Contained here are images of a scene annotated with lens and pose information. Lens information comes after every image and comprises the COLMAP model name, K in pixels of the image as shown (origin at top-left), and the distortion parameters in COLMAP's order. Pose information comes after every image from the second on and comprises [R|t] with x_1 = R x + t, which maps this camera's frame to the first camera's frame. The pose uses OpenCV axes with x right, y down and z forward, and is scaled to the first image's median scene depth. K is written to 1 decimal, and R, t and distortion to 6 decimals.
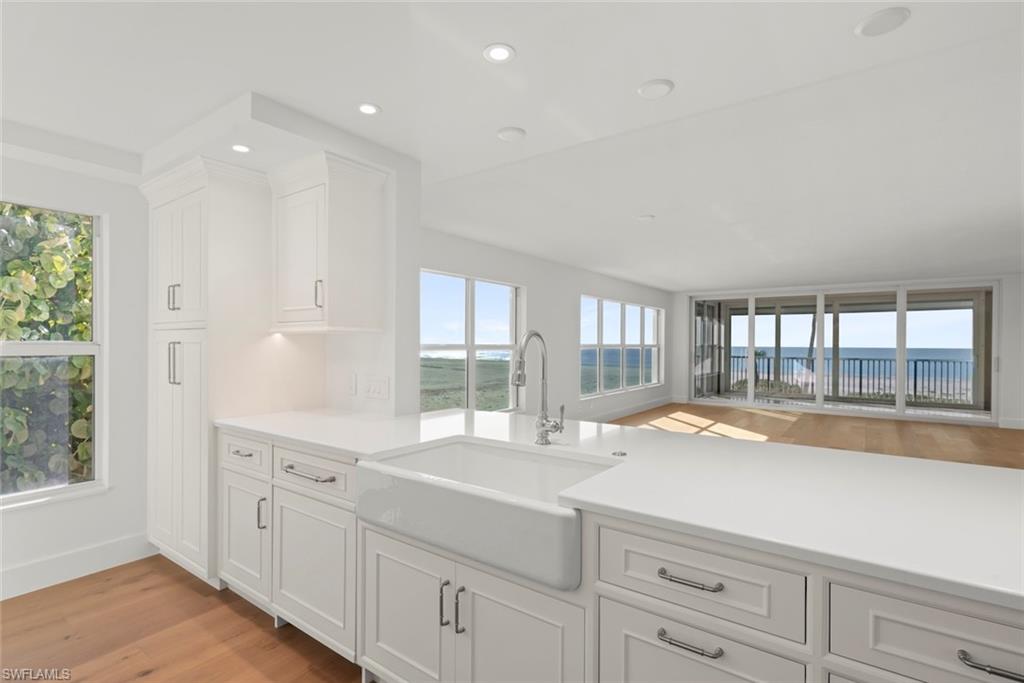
lens RADIAL K [[496.1, 0, 510.4], [0, 496.1, 344.8], [0, 0, 1]] dist [0.004397, 0.000252]
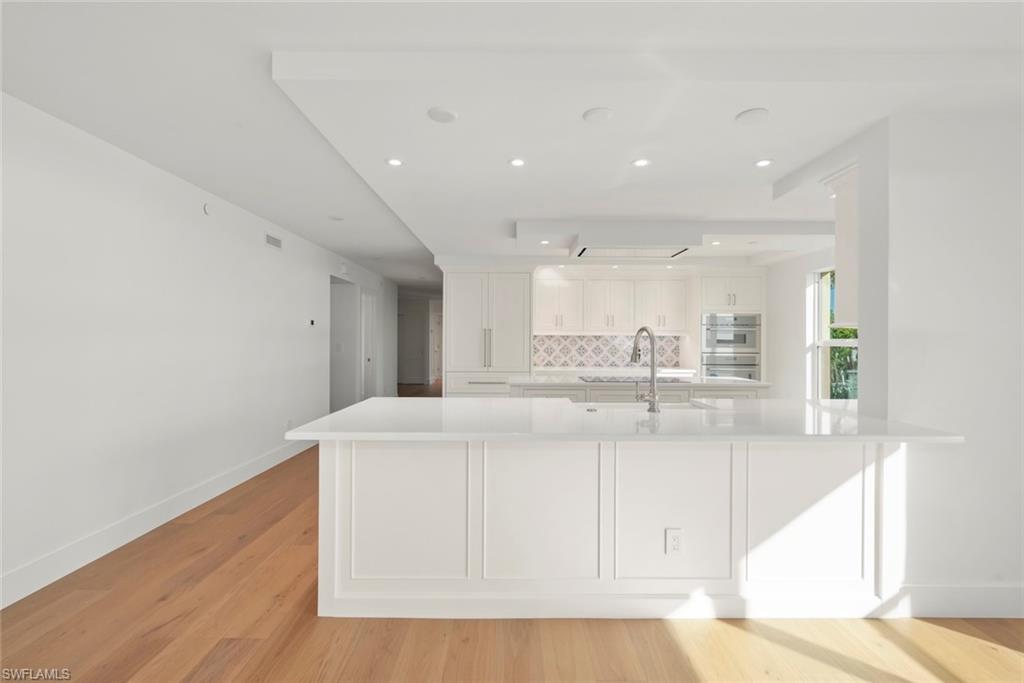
lens RADIAL K [[451.0, 0, 513.8], [0, 451.0, 338.3], [0, 0, 1]] dist [0.001565, 0.000066]
pose [[-0.804533, -0.011095, -0.593804, 0.777659], [-0.009821, 0.999937, -0.005376, 0.011175], [0.593826, 0.001506, -0.804592, 1.263260]]
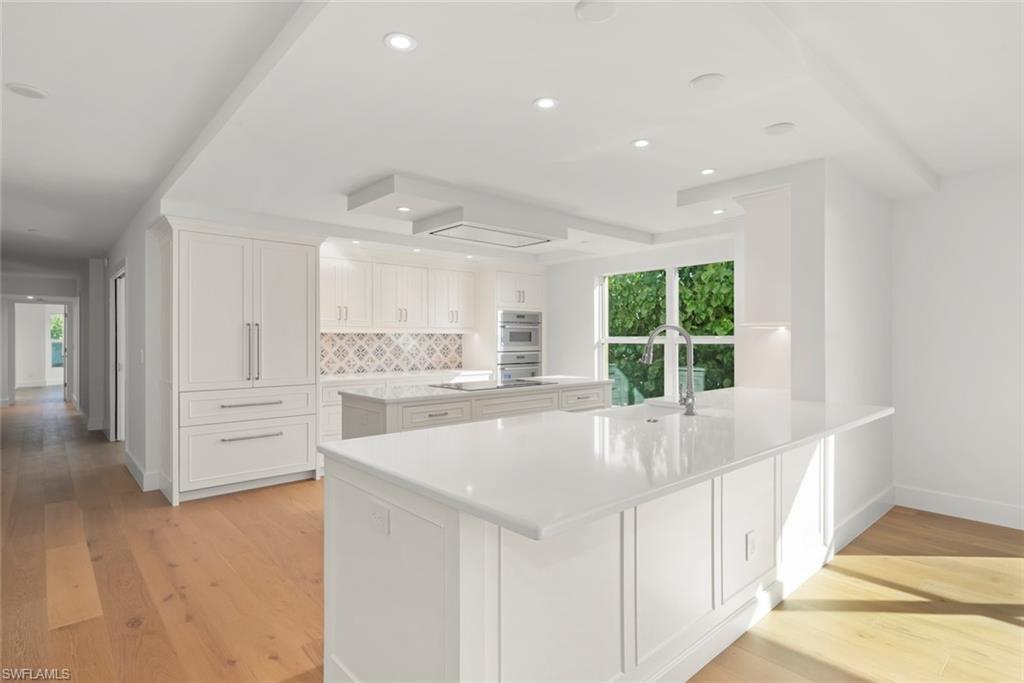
lens RADIAL K [[517.2, 0, 506.4], [0, 517.2, 331.7], [0, 0, 1]] dist [0.001923, 0.000338]
pose [[-0.210631, -0.018312, -0.977394, 1.026465], [-0.000871, 0.999828, -0.018544, 0.012668], [0.977565, -0.003054, -0.210610, 0.595288]]
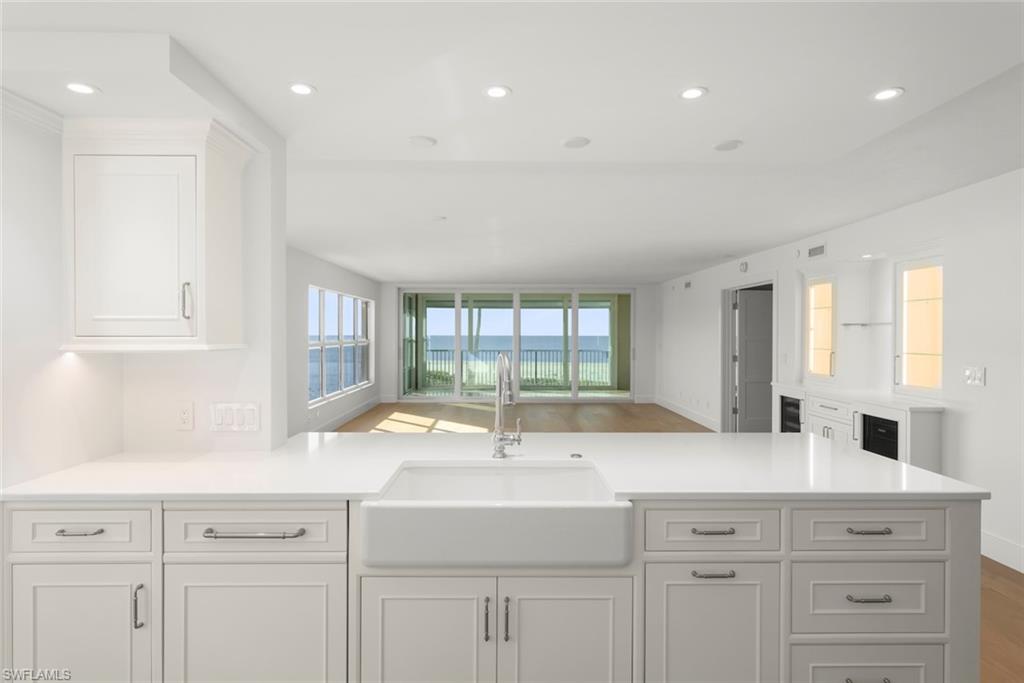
lens RADIAL K [[580.1, 0, 512.0], [0, 580.1, 341.5], [0, 0, 1]] dist [0.000111, 0.000818]
pose [[0.796204, -0.012418, 0.604901, -0.483810], [0.003453, 0.999866, 0.015981, -0.049281], [-0.605019, -0.010635, 0.796140, 0.000416]]
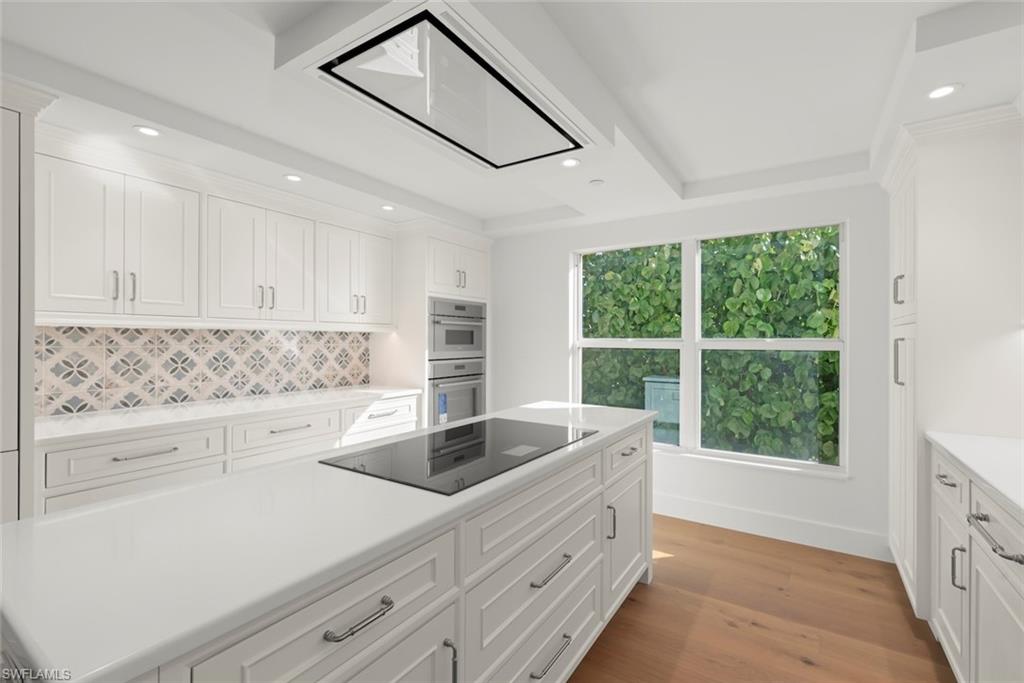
lens RADIAL K [[451.0, 0, 513.8], [0, 451.0, 338.3], [0, 0, 1]] dist [0.001565, 0.000066]
pose [[0.055711, -0.007377, -0.998420, 0.117424], [-0.005587, 0.999955, -0.007700, 0.004659], [0.998431, 0.006007, 0.055668, 0.247502]]
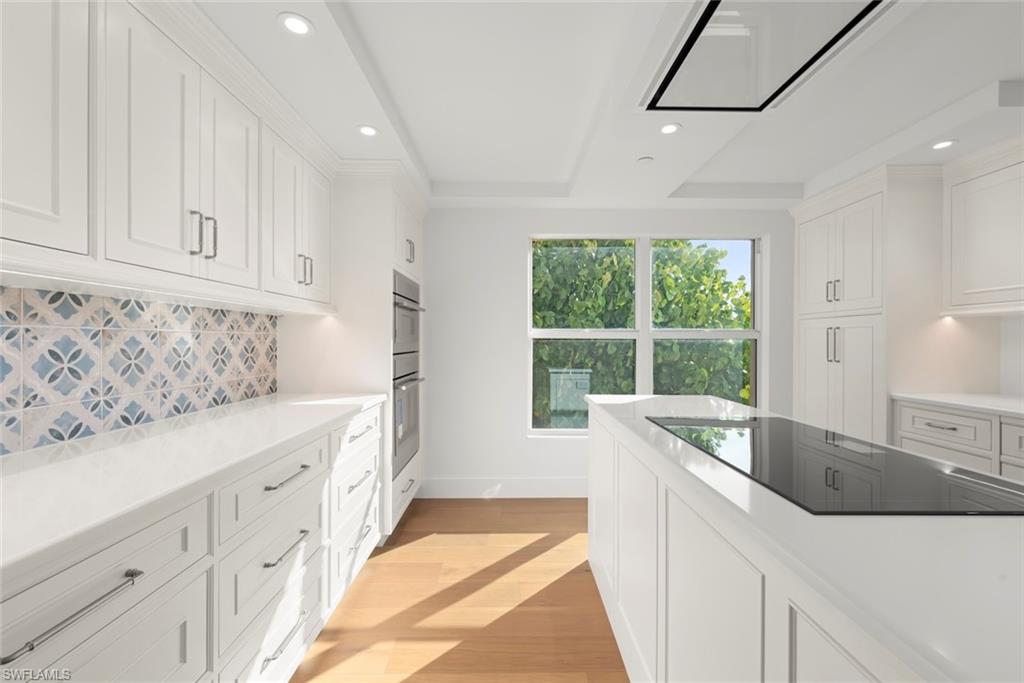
lens RADIAL K [[426.1, 0, 512.0], [0, 426.1, 341.5], [0, 0, 1]] dist [-0.000781, -0.000144]
pose [[0.599395, -0.001888, -0.800451, -0.314743], [-0.001558, 0.999993, -0.003525, 0.034652], [0.800452, 0.003360, 0.599388, -0.269532]]
